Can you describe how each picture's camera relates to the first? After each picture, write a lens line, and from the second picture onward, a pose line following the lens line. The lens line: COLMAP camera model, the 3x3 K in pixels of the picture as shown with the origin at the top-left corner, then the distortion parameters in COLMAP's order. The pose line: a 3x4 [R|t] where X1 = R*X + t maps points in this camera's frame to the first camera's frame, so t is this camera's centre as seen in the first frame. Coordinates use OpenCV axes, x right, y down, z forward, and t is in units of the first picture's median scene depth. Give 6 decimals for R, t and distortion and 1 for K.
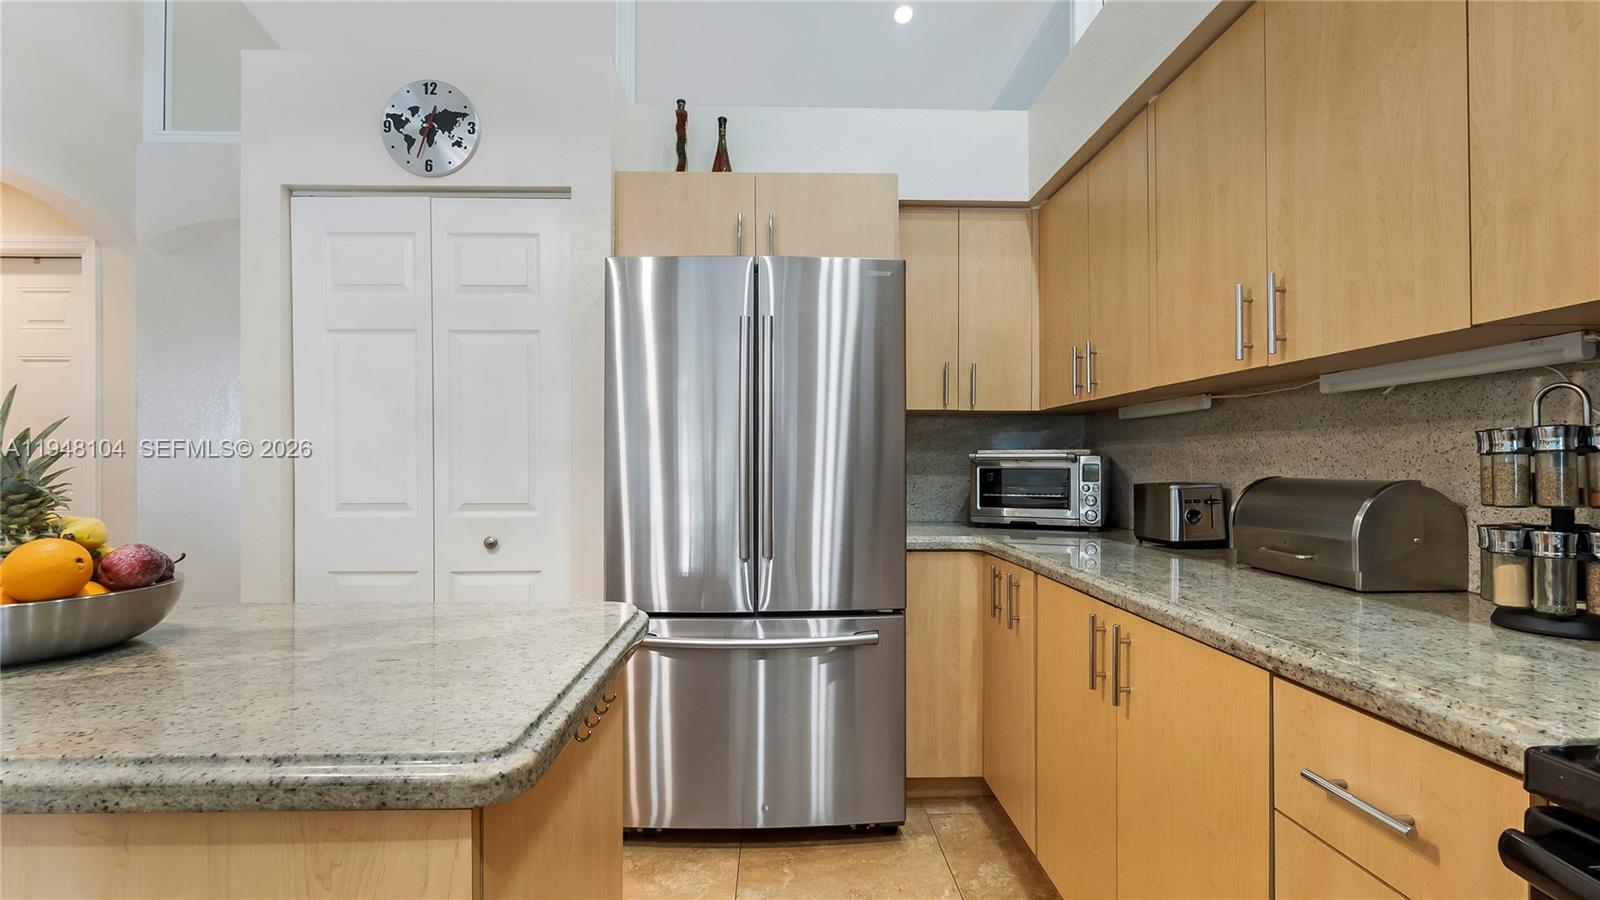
lens RADIAL K [[739.5, 0, 805.8], [0, 739.5, 461.0], [0, 0, 1]] dist [-0.007827, 0.001354]
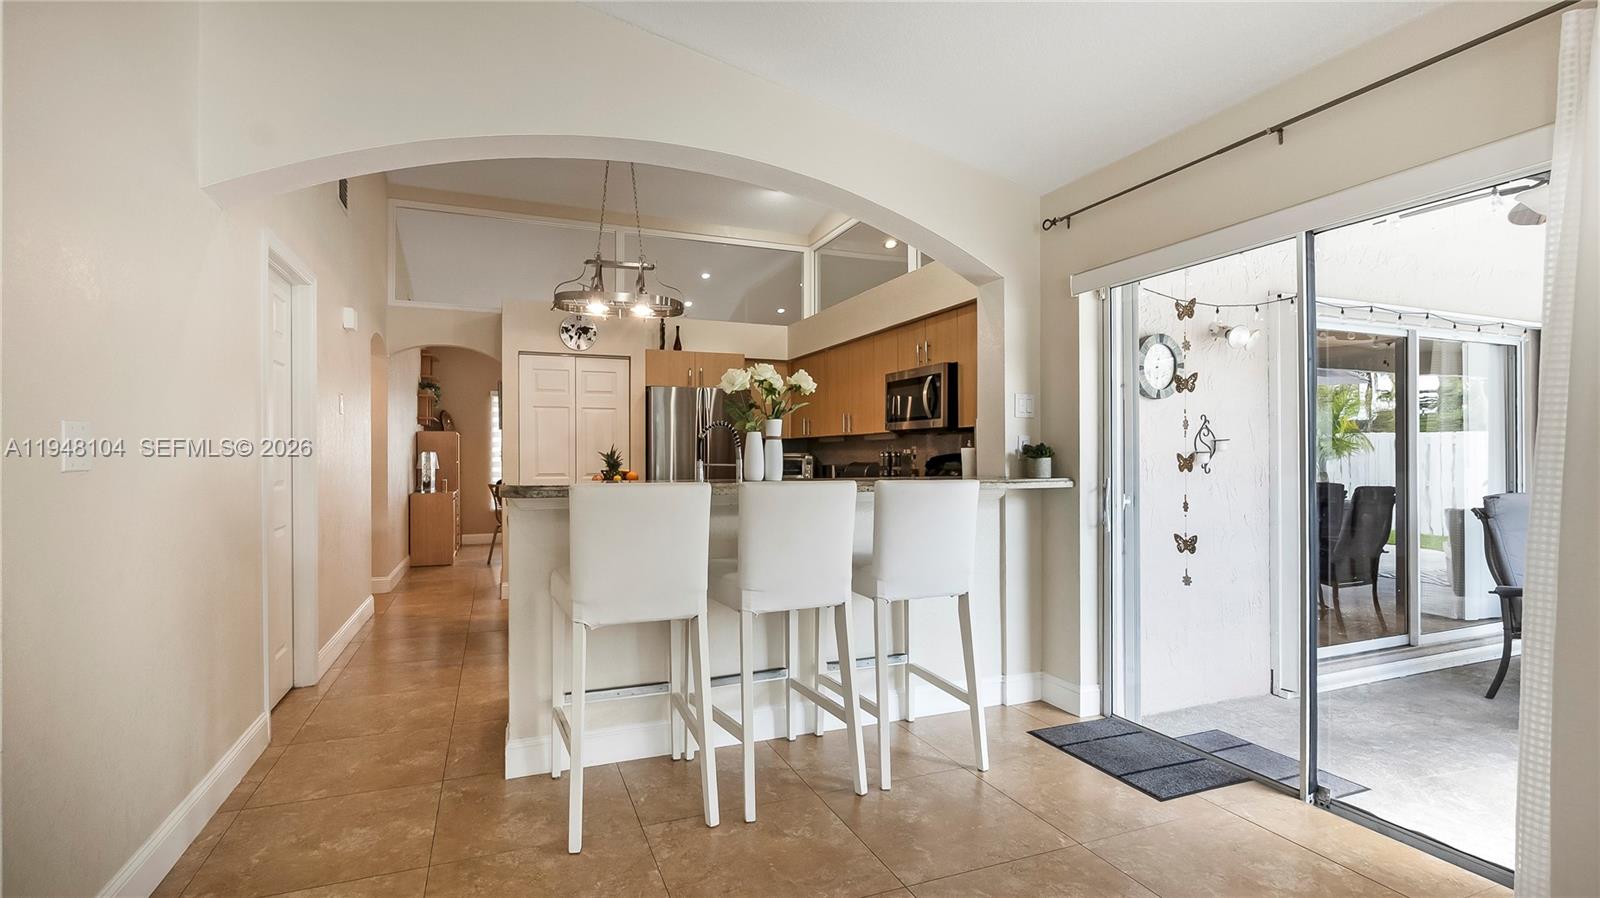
lens RADIAL K [[739.5, 0, 796.8], [0, 739.5, 458.1], [0, 0, 1]] dist [-0.007827, 0.001354]
pose [[0.937442, -0.000617, 0.348141, -0.639071], [0.002514, 0.999984, -0.004997, 0.016175], [-0.348132, 0.005559, 0.937429, -1.624253]]
